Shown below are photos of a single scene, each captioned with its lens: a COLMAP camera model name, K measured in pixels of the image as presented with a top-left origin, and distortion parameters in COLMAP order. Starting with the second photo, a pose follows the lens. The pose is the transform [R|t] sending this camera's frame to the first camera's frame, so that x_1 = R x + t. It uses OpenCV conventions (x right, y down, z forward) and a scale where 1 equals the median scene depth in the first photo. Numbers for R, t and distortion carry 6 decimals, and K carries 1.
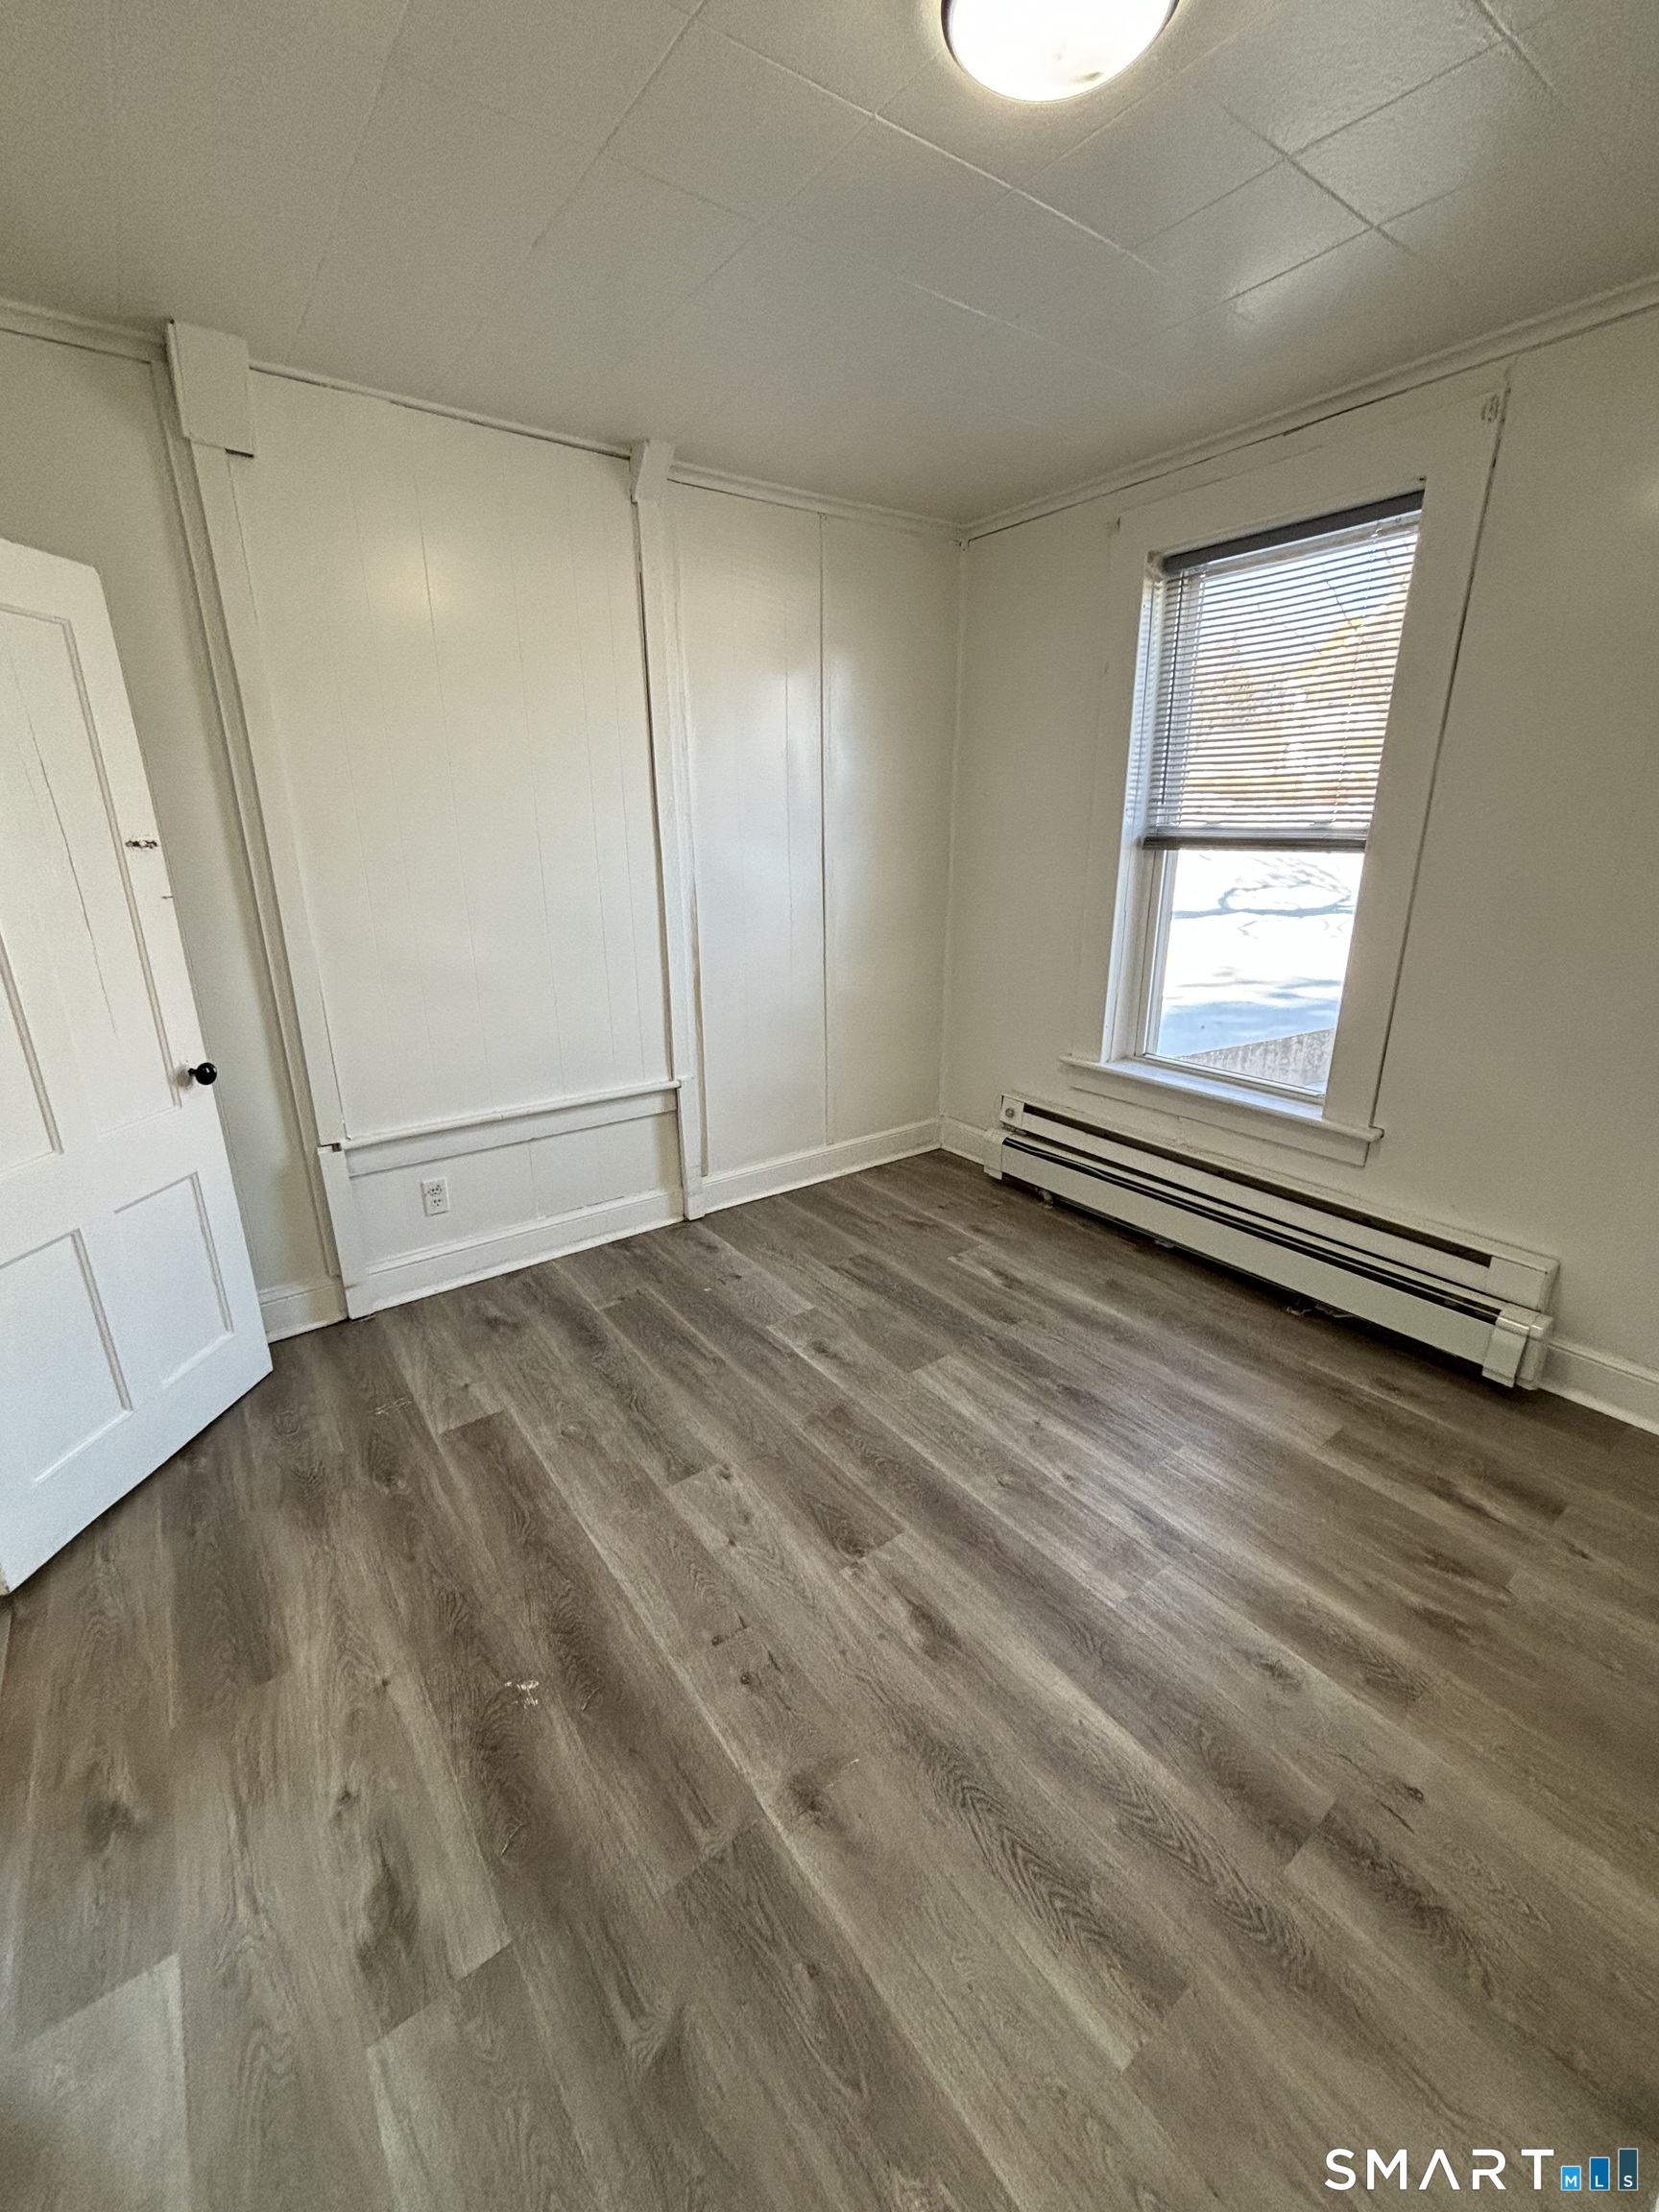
lens RADIAL K [[900.6, 0, 836.6], [0, 900.6, 1110.2], [0, 0, 1]] dist [0.002906, -0.000220]
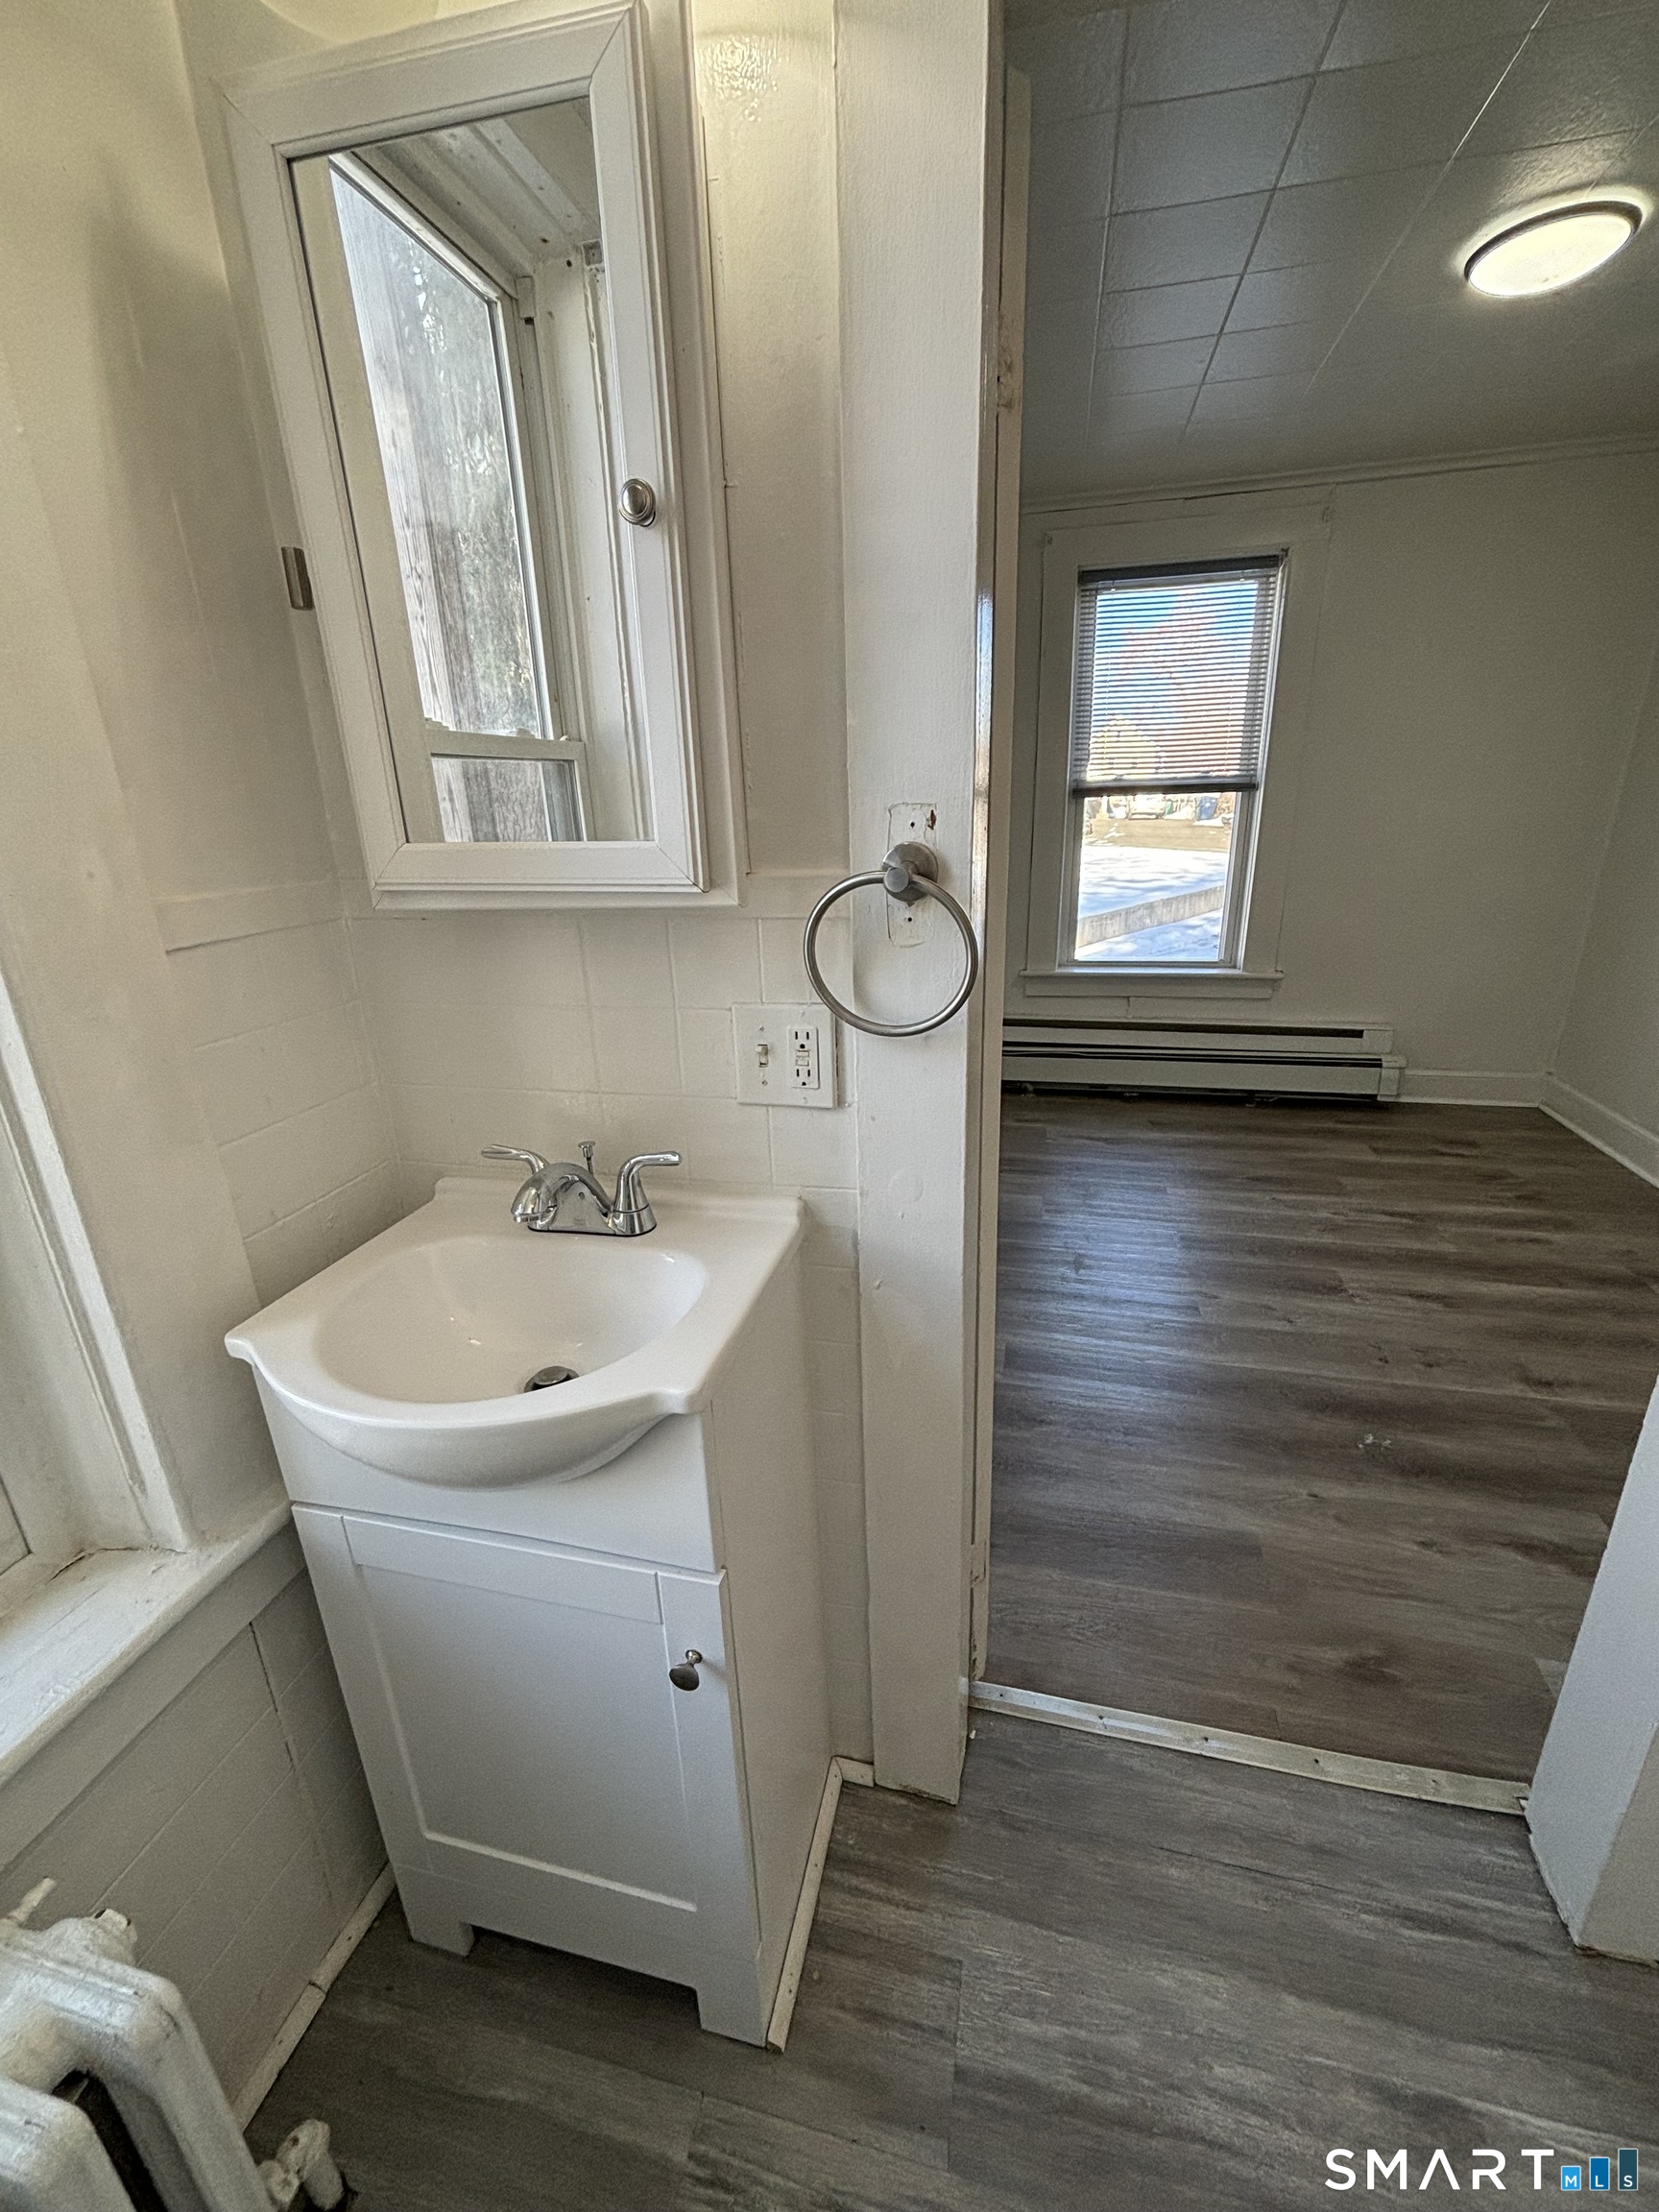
lens RADIAL K [[900.6, 0, 836.6], [0, 900.6, 1110.2], [0, 0, 1]] dist [0.002906, -0.000220]
pose [[0.753918, -0.220910, 0.618713, -1.261958], [0.219921, 0.972299, 0.079178, -0.048567], [-0.619066, 0.076374, 0.781617, 0.363624]]
